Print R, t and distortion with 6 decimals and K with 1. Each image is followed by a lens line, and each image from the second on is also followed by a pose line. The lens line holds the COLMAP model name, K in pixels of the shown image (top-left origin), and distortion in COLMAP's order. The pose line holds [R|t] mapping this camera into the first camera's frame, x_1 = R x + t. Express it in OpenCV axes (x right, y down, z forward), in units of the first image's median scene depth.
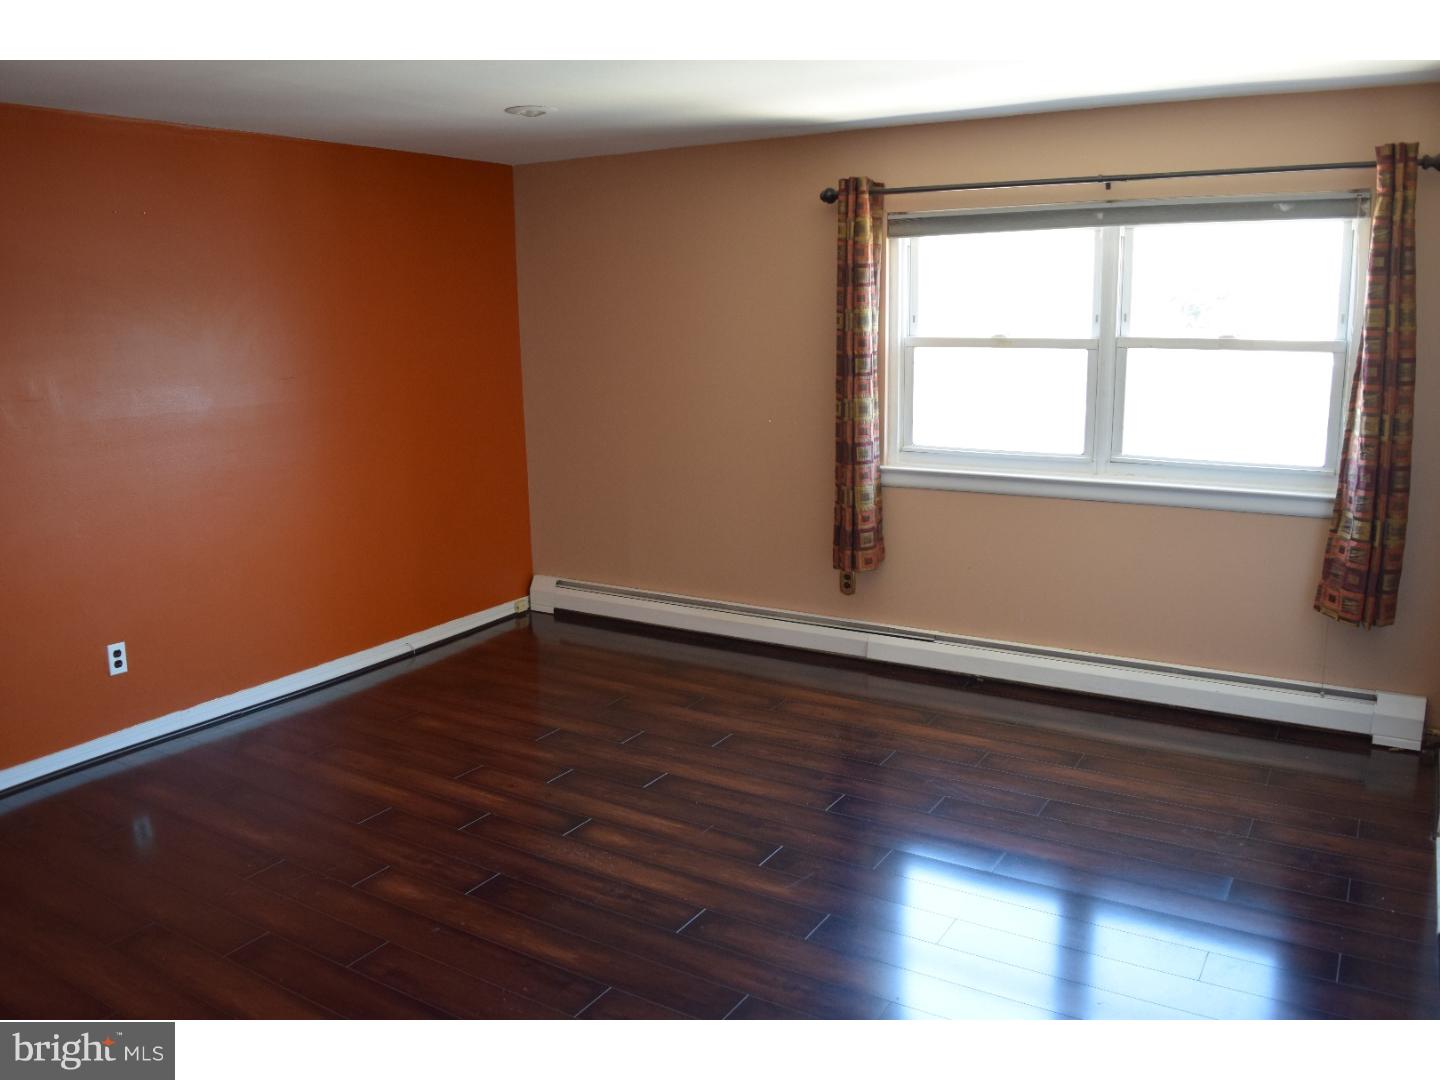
lens RADIAL K [[1146.4, 0, 720.0], [0, 1146.4, 540.0], [0, 0, 1]] dist [-0.081870, 0.004360]
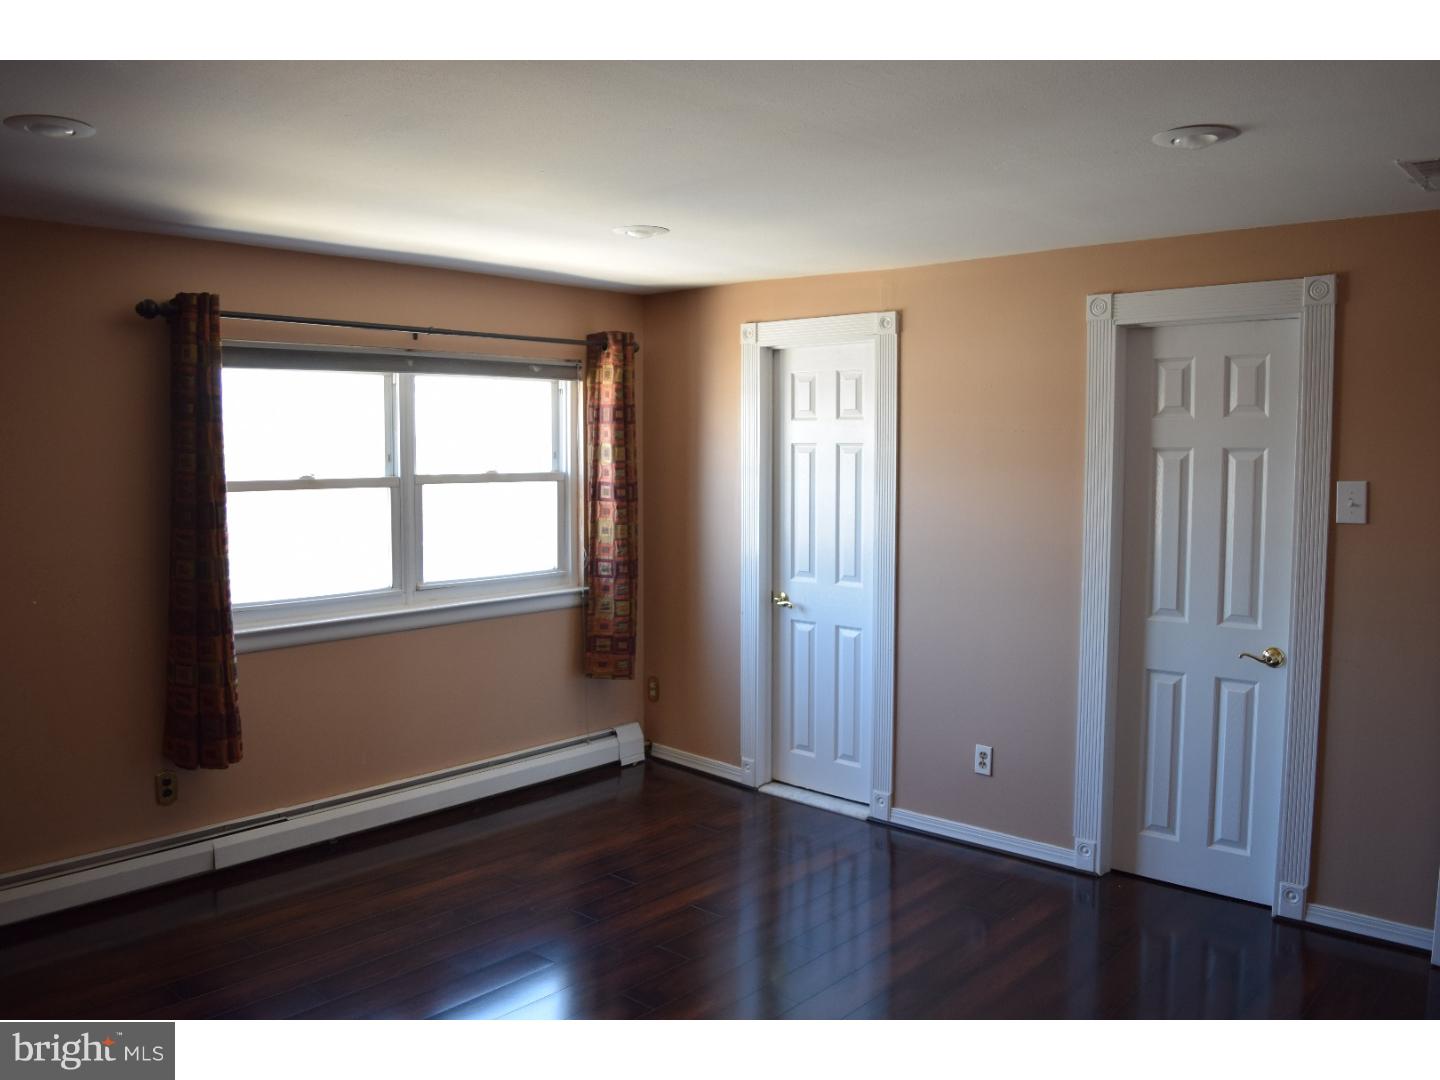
lens RADIAL K [[1146.4, 0, 720.0], [0, 1146.4, 540.0], [0, 0, 1]] dist [-0.081870, 0.004360]
pose [[0.166086, -0.062905, 0.984103, -0.674390], [0.193213, 0.980696, 0.030079, -0.094853], [-0.966998, 0.185146, 0.175034, 0.542666]]
